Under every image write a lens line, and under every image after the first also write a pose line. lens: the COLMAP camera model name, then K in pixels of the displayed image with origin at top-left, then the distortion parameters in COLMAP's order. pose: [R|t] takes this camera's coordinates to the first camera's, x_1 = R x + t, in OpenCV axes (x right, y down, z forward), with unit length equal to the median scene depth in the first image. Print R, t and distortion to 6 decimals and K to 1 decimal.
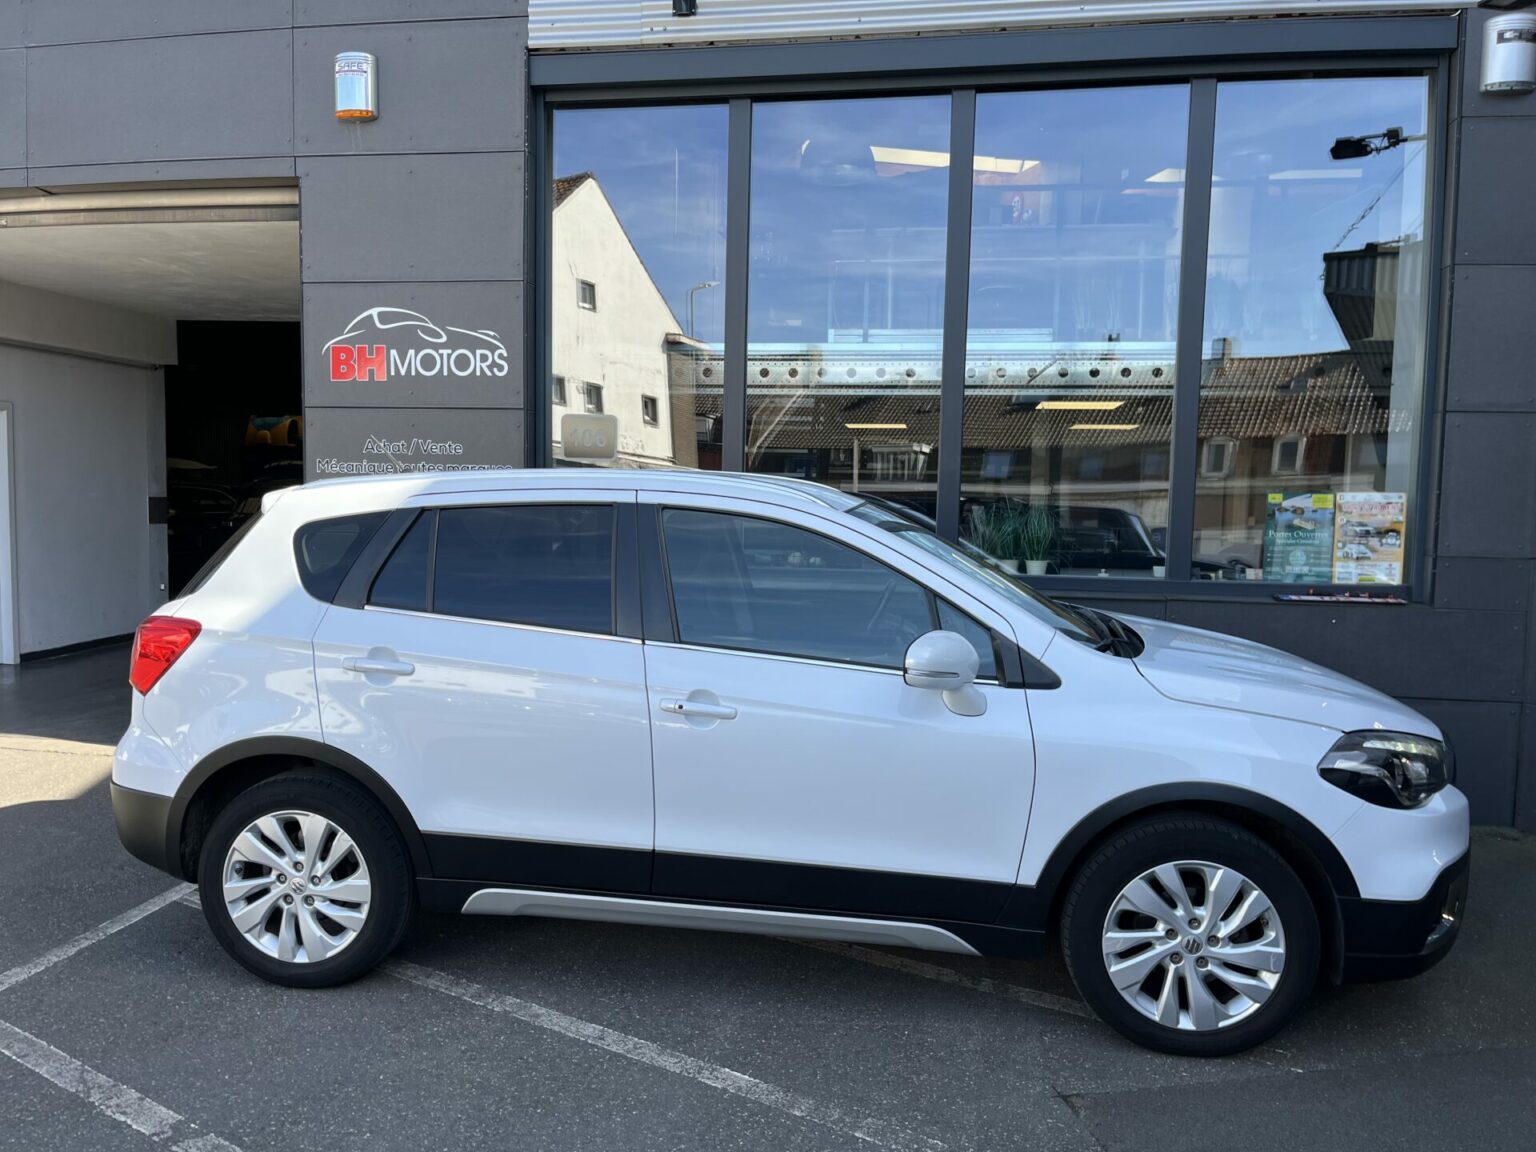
lens RADIAL K [[1164.8, 0, 768.0], [0, 1164.8, 576.0], [0, 0, 1]] dist [0.049977, -0.068937]
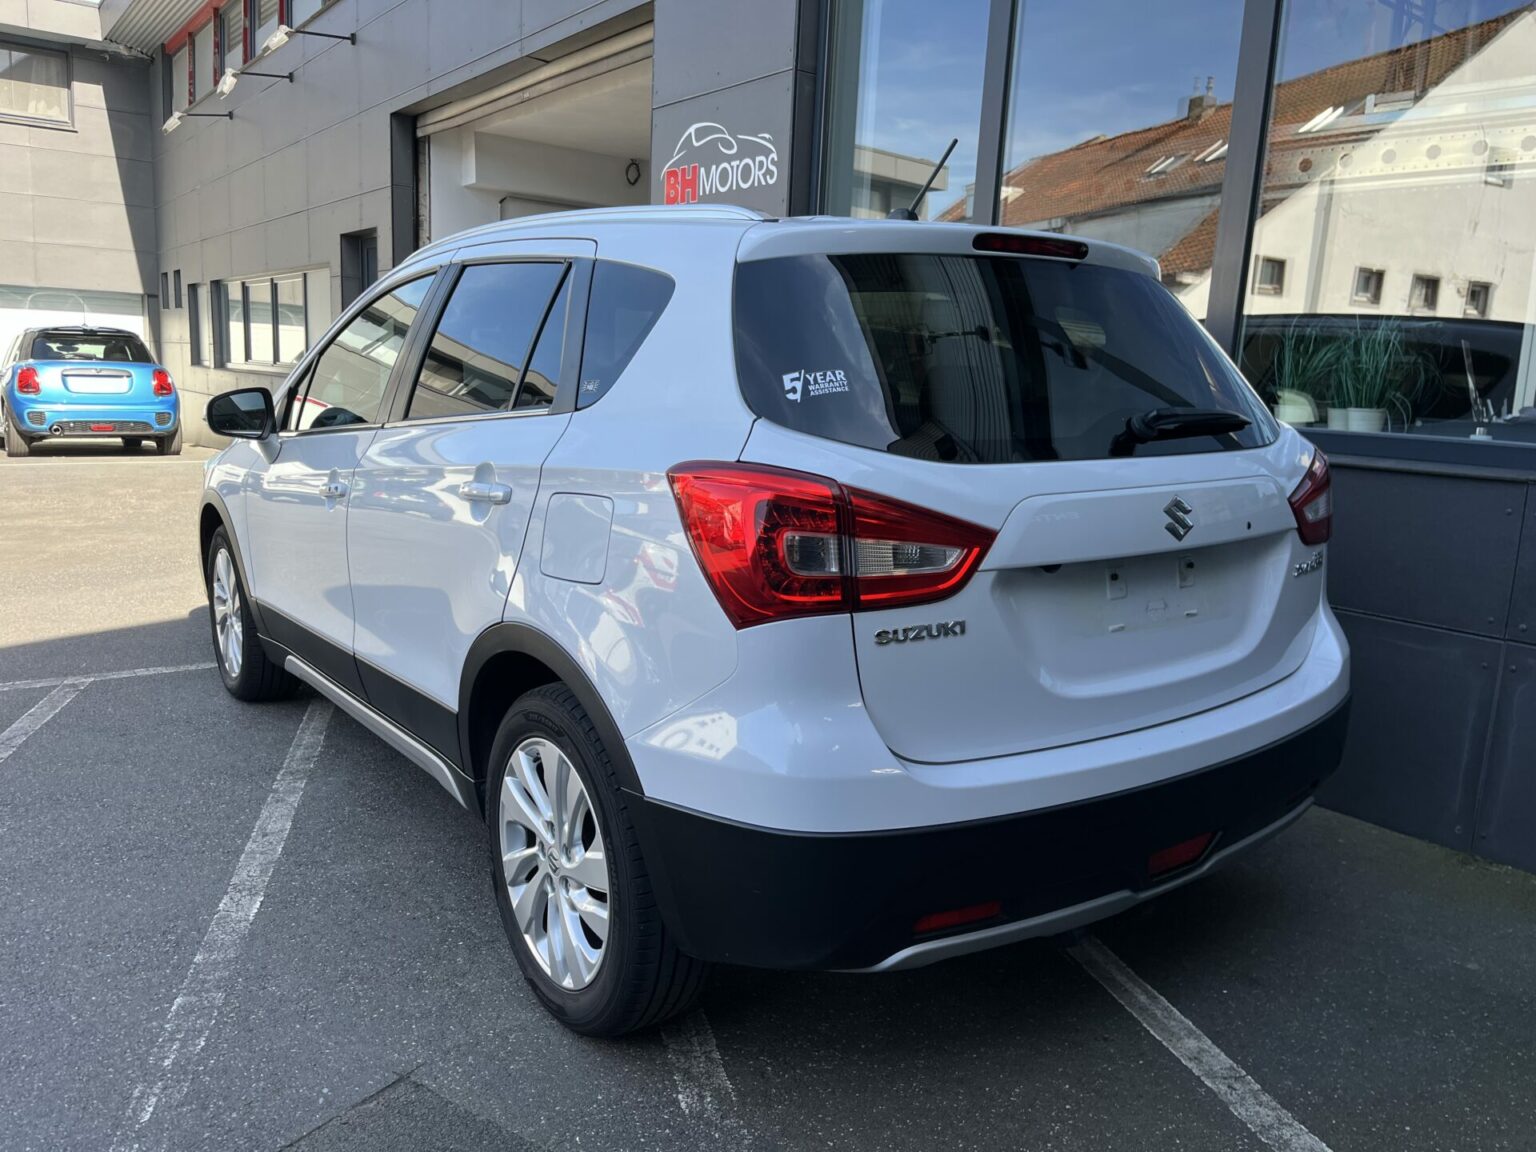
lens RADIAL K [[1170.9, 0, 759.9], [0, 1170.9, 575.7], [0, 0, 1]] dist [0.053842, -0.083884]
pose [[0.719998, 0.132479, -0.681213, 0.452266], [-0.077117, 0.990804, 0.111178, 0.030108], [0.689678, -0.027515, 0.723594, 0.350514]]
